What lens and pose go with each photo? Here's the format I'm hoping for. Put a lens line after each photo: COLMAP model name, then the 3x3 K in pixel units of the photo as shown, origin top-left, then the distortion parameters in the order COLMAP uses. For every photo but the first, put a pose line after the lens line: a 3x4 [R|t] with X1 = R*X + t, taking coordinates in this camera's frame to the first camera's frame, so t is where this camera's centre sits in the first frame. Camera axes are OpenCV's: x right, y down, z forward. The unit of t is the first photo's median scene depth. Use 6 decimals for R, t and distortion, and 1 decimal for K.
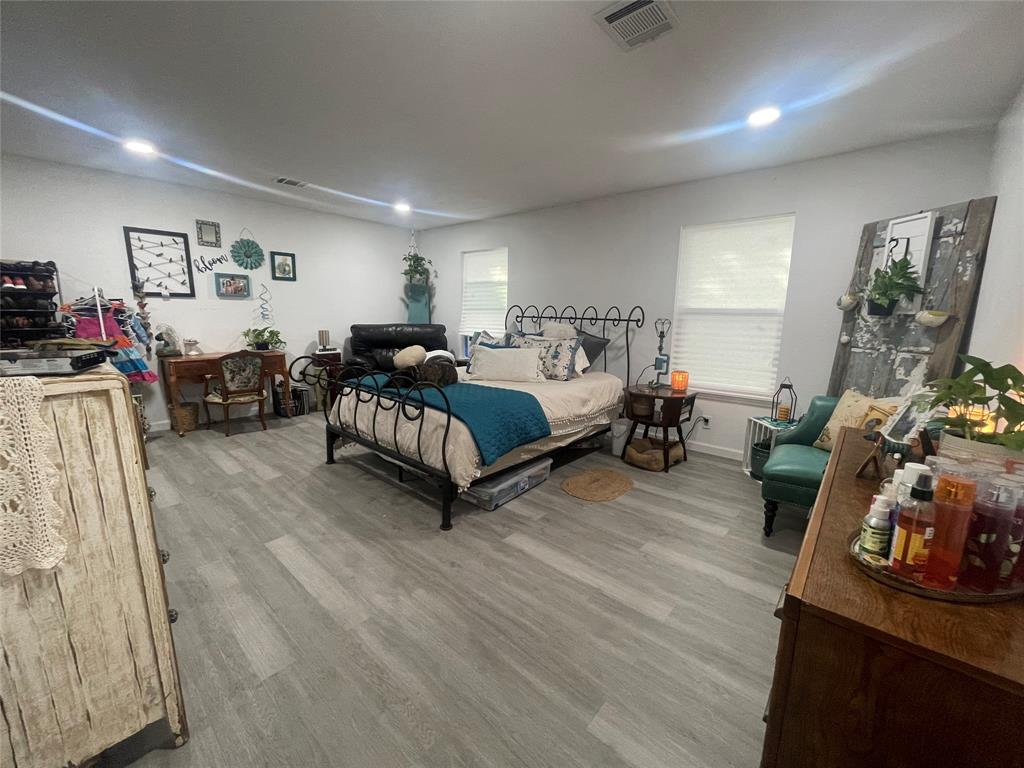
lens RADIAL K [[410.7, 0, 513.1], [0, 410.7, 386.2], [0, 0, 1]] dist [0.000167, 0.000103]
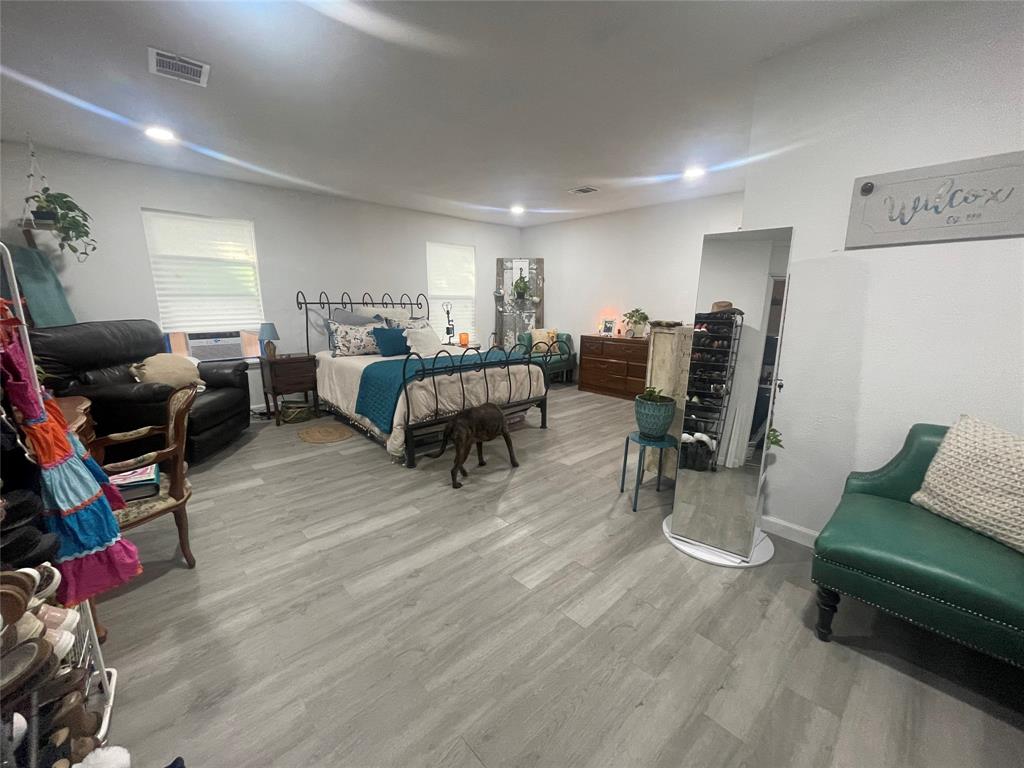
lens RADIAL K [[410.7, 0, 505.3], [0, 410.7, 388.5], [0, 0, 1]] dist [0.000167, 0.000103]
pose [[0.106153, -0.224301, 0.968721, -1.362926], [0.174919, 0.963246, 0.203866, -0.143020], [-0.978844, 0.147807, 0.141486, 0.681284]]
